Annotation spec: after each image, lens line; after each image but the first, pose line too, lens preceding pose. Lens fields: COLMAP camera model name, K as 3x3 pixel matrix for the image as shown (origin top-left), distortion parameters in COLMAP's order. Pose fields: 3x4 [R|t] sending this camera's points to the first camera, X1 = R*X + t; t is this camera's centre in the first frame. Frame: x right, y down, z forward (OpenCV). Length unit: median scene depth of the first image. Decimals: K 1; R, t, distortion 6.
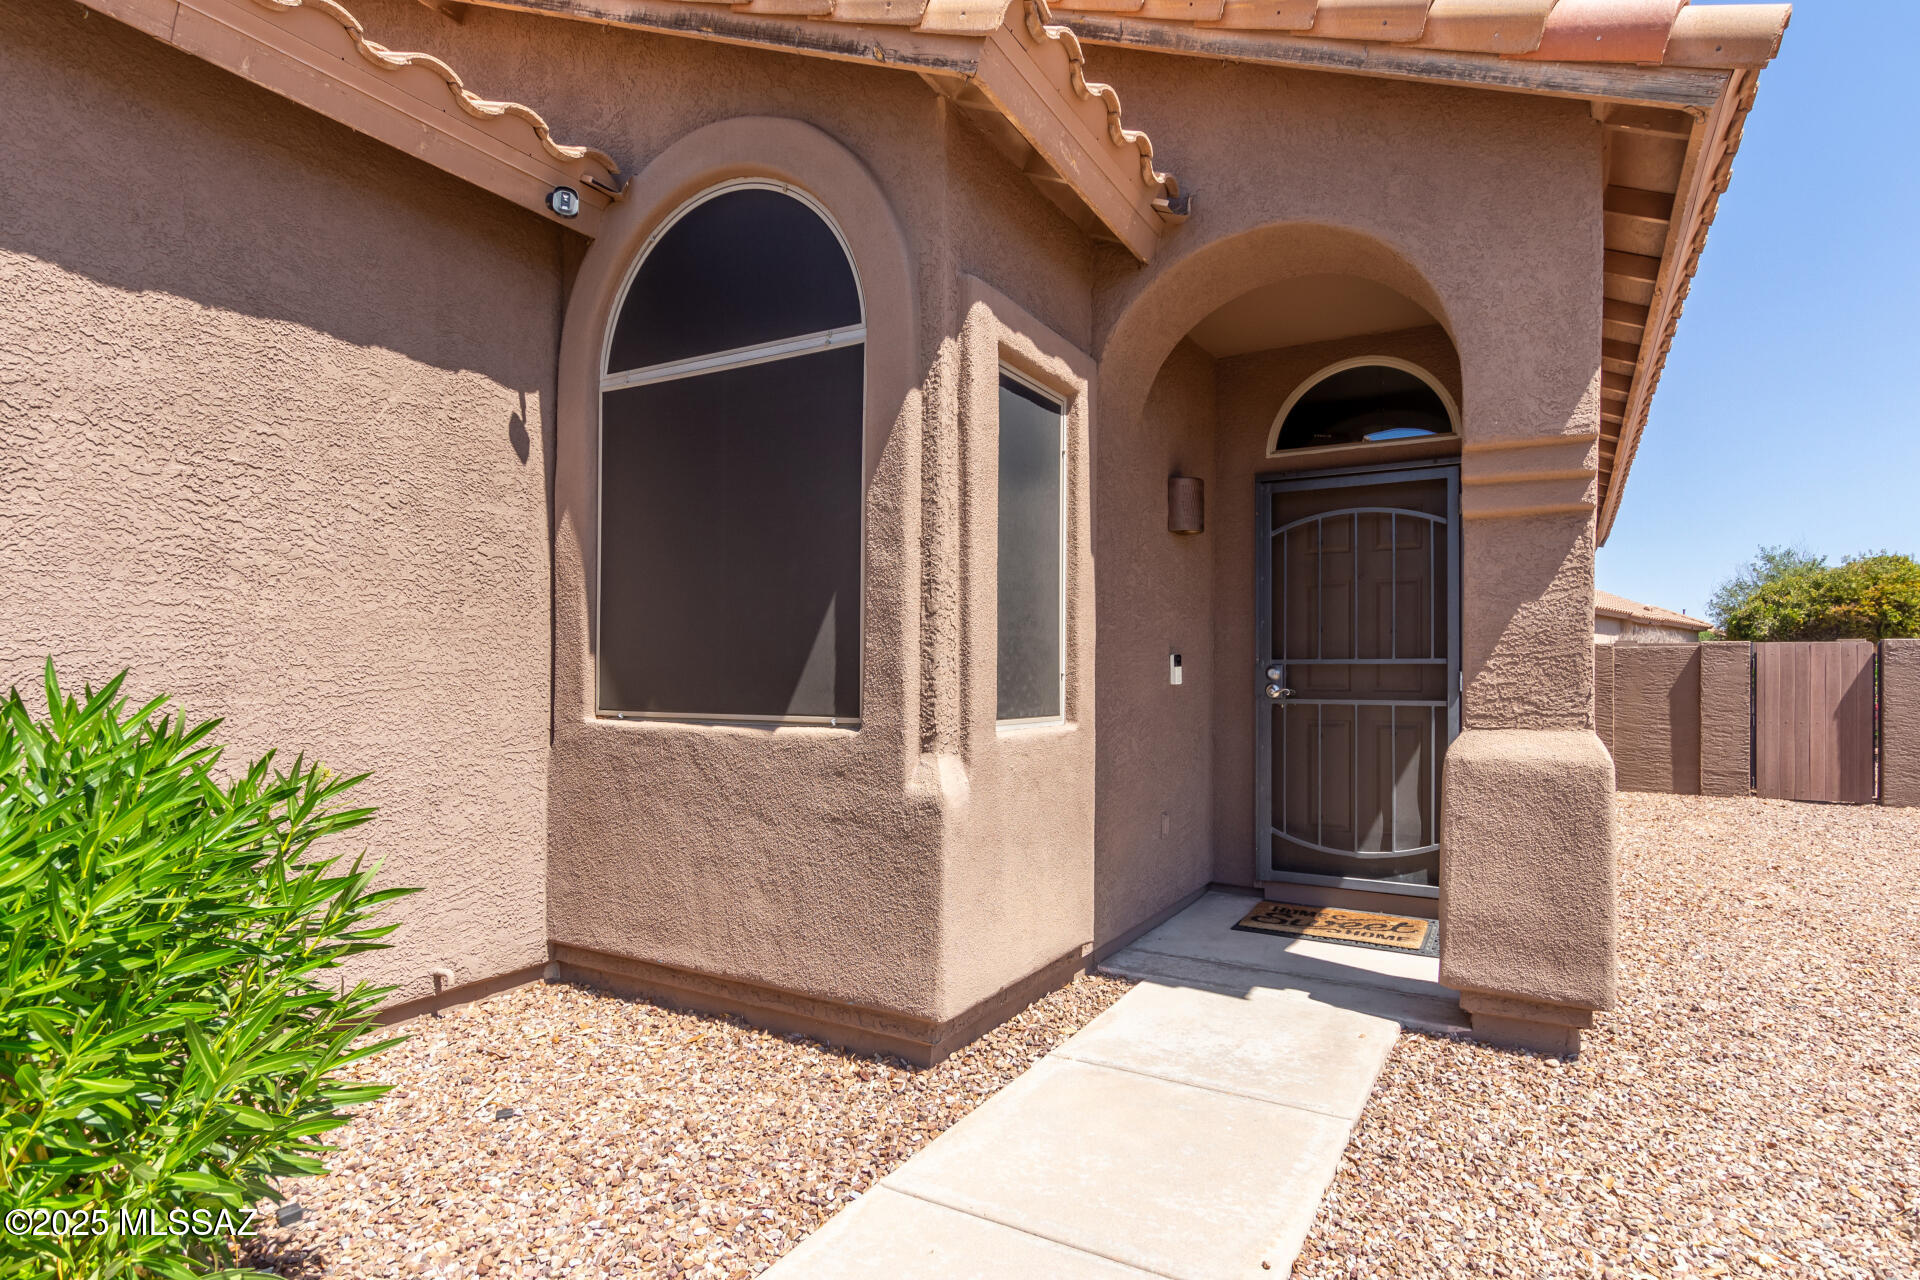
lens RADIAL K [[950.4, 0, 989.5], [0, 950.4, 667.1], [0, 0, 1]] dist [0.022265, -0.007176]
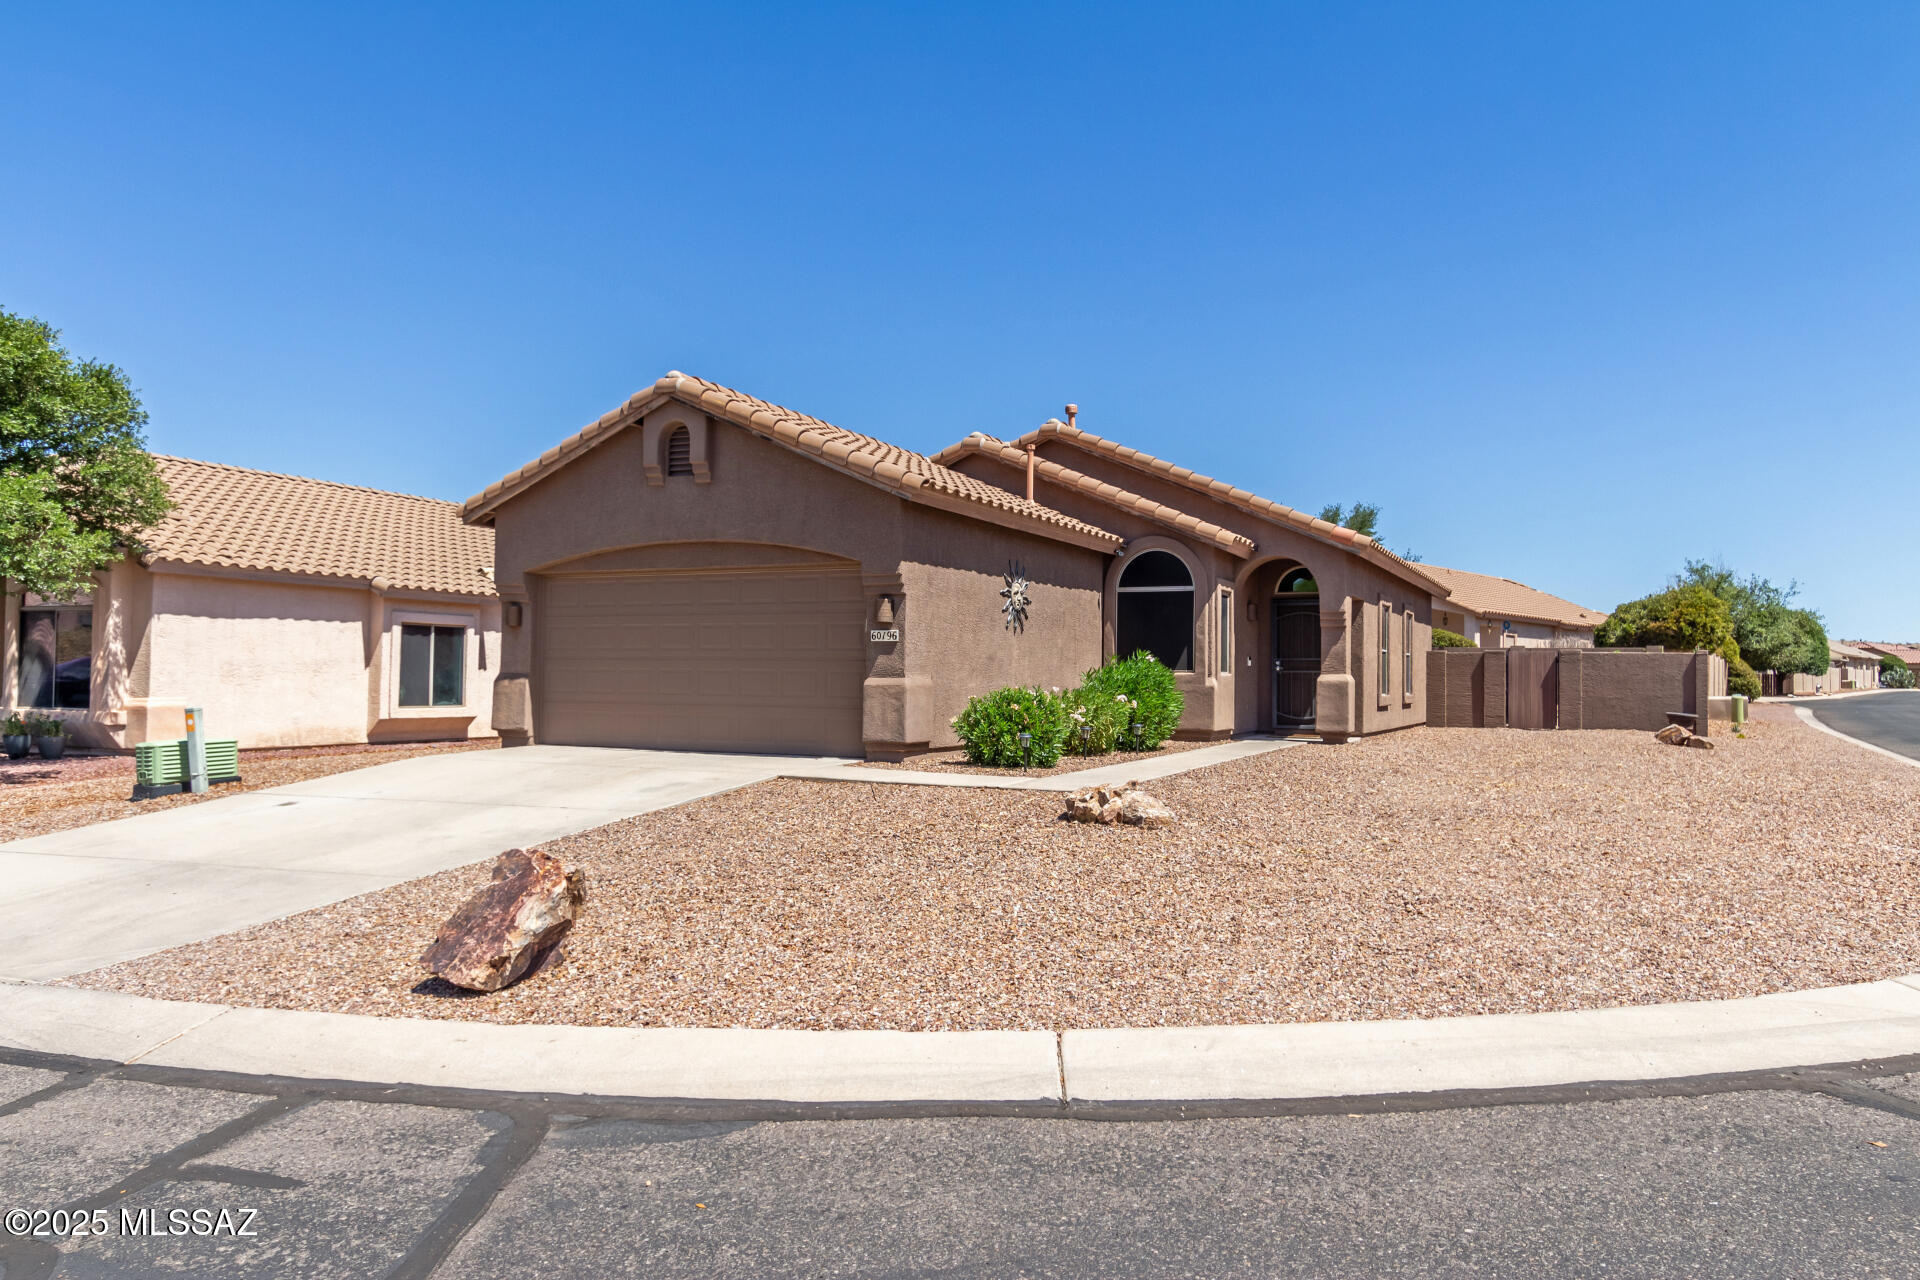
lens RADIAL K [[1306.1, 0, 970.6], [0, 1306.1, 627.1], [0, 0, 1]] dist [0.006953, -0.000419]
pose [[0.997250, 0.007168, 0.073762, -1.420718], [-0.004966, 0.999538, -0.029996, 0.032714], [-0.073943, 0.029547, 0.996825, -4.449011]]
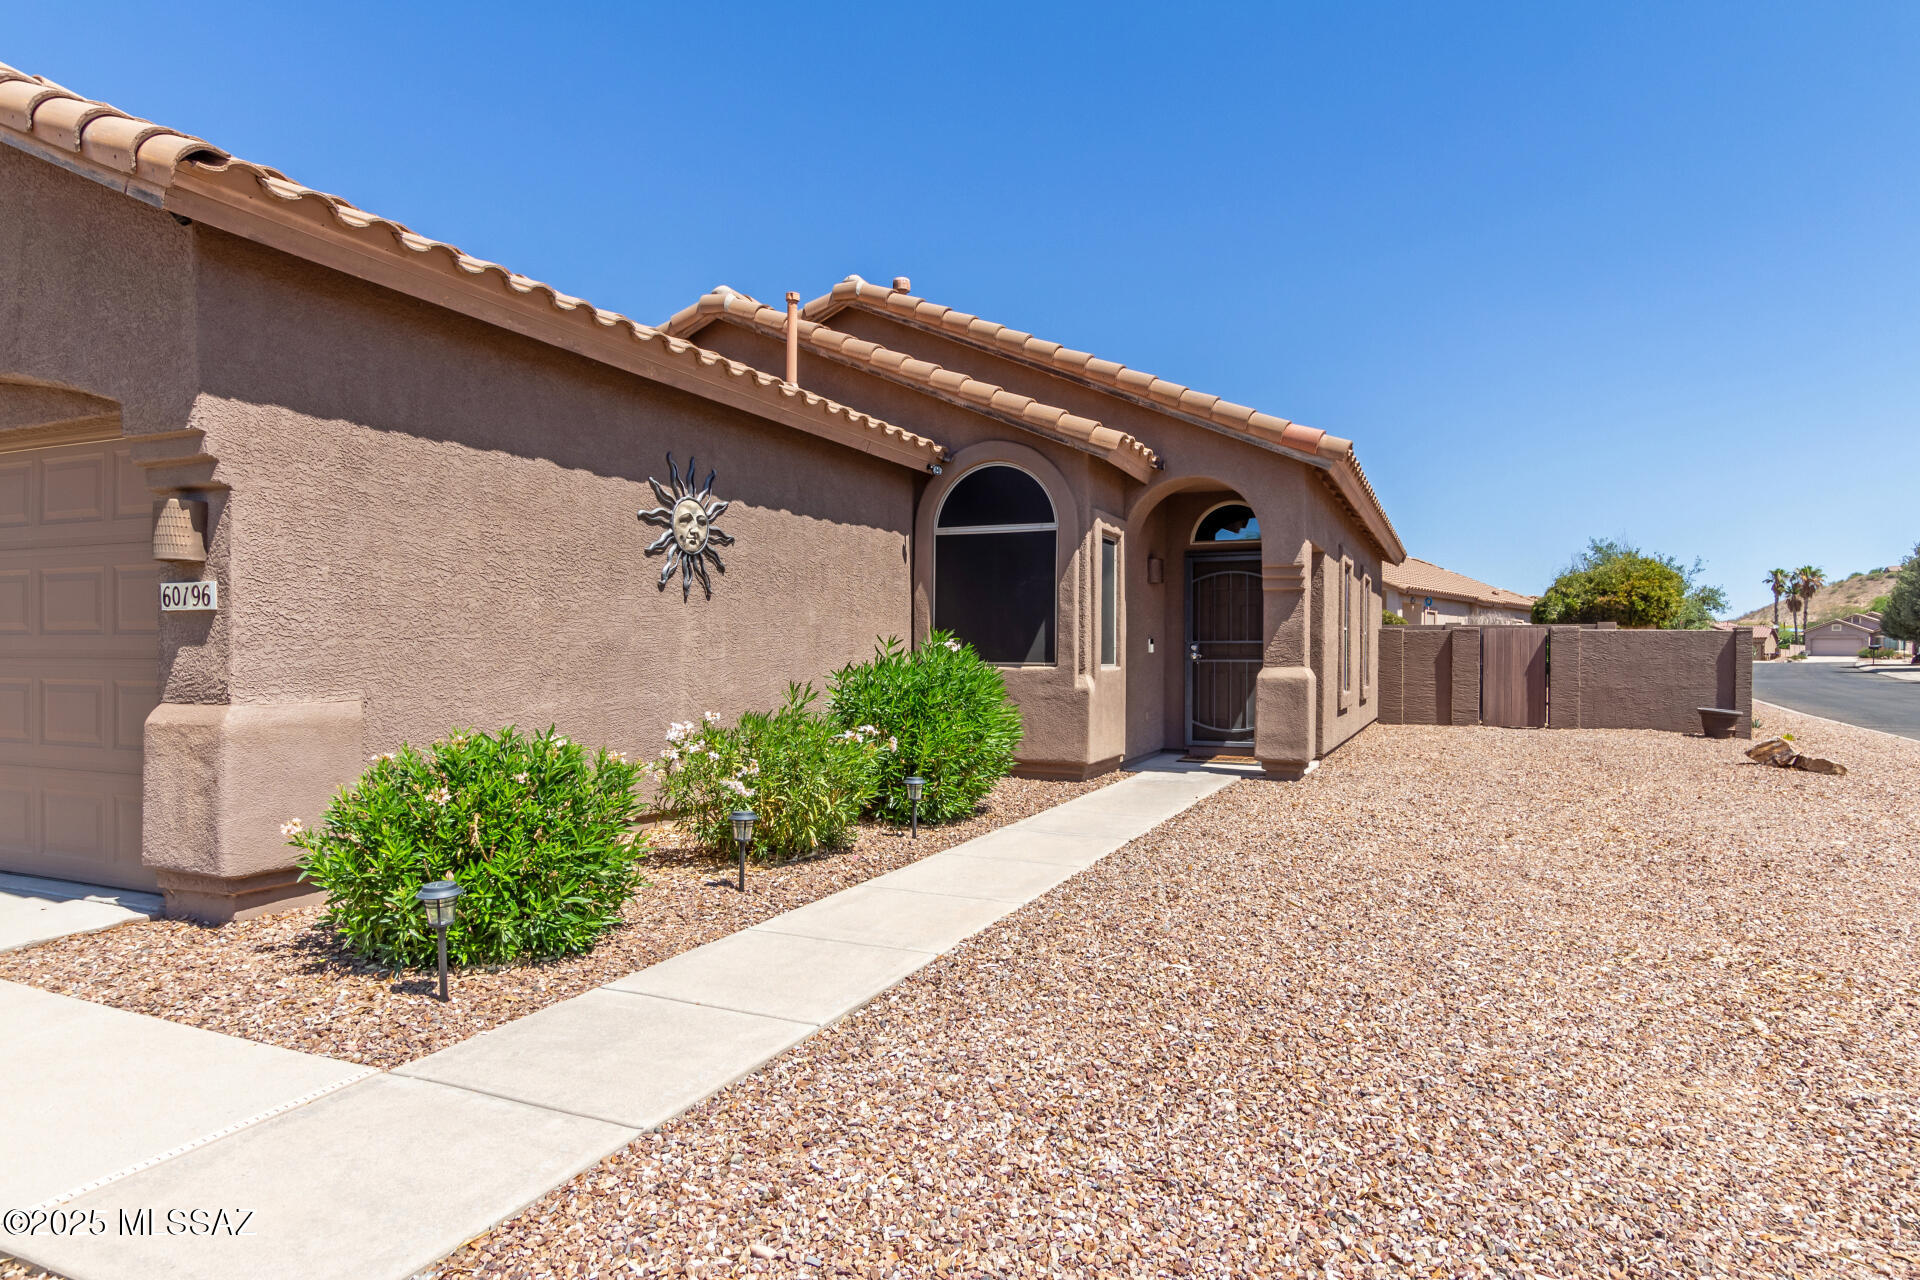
lens RADIAL K [[1060.4, 0, 989.2], [0, 1060.4, 644.1], [0, 0, 1]] dist [0.014825, 0.001313]
pose [[0.993345, -0.000757, 0.115170, -0.576986], [0.000681, 1.000000, 0.000698, -0.003763], [-0.115171, -0.000615, 0.993346, -1.754294]]
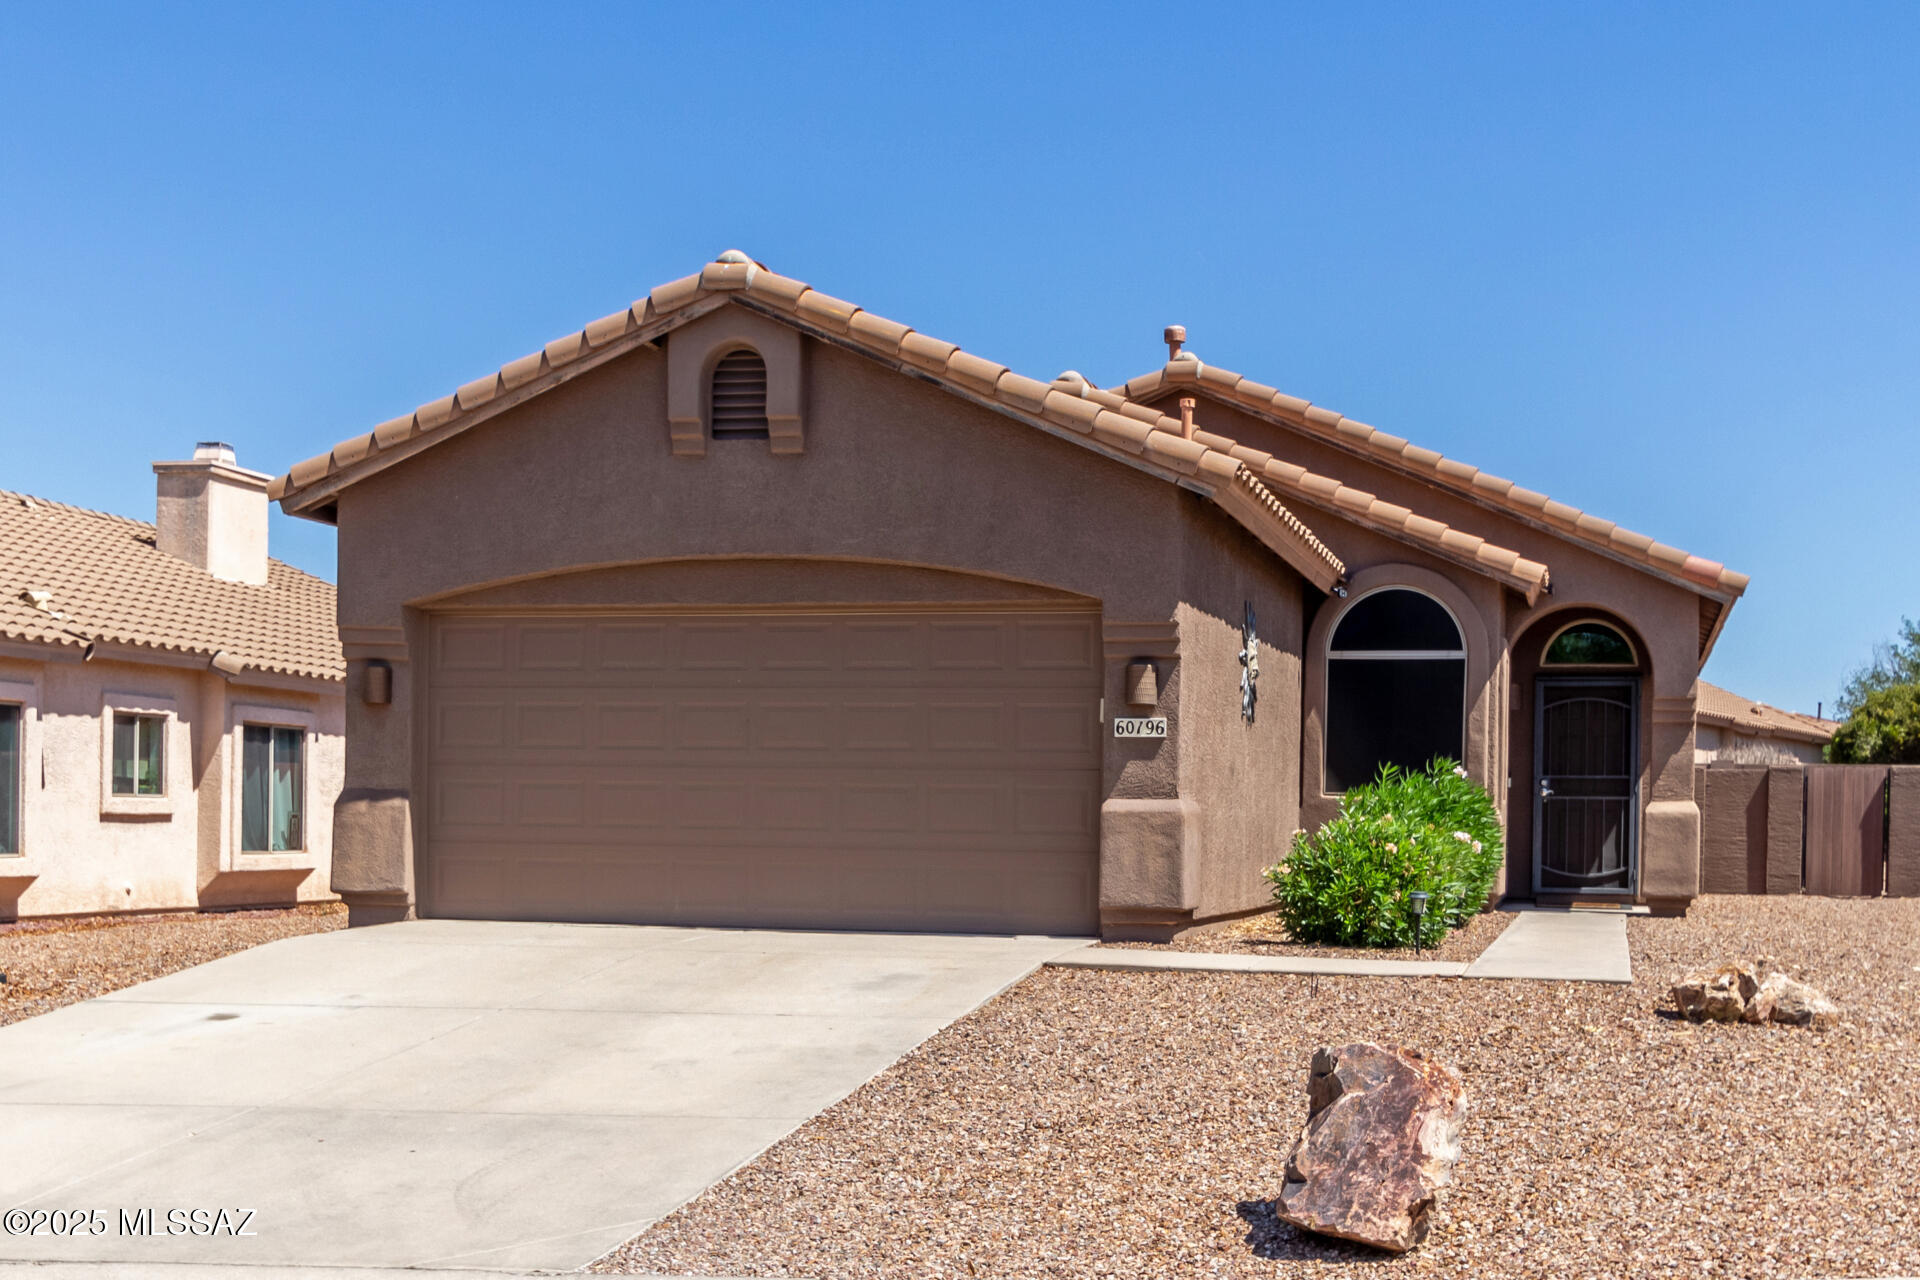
lens RADIAL K [[2494.1, 0, 926.0], [0, 2494.1, 834.6], [0, 0, 1]] dist [-0.003665, 0.000000]
pose [[0.963866, 0.006822, 0.266301, -2.980117], [-0.010800, 0.999851, 0.013476, 0.076930], [-0.266169, -0.015865, 0.963796, -4.660010]]
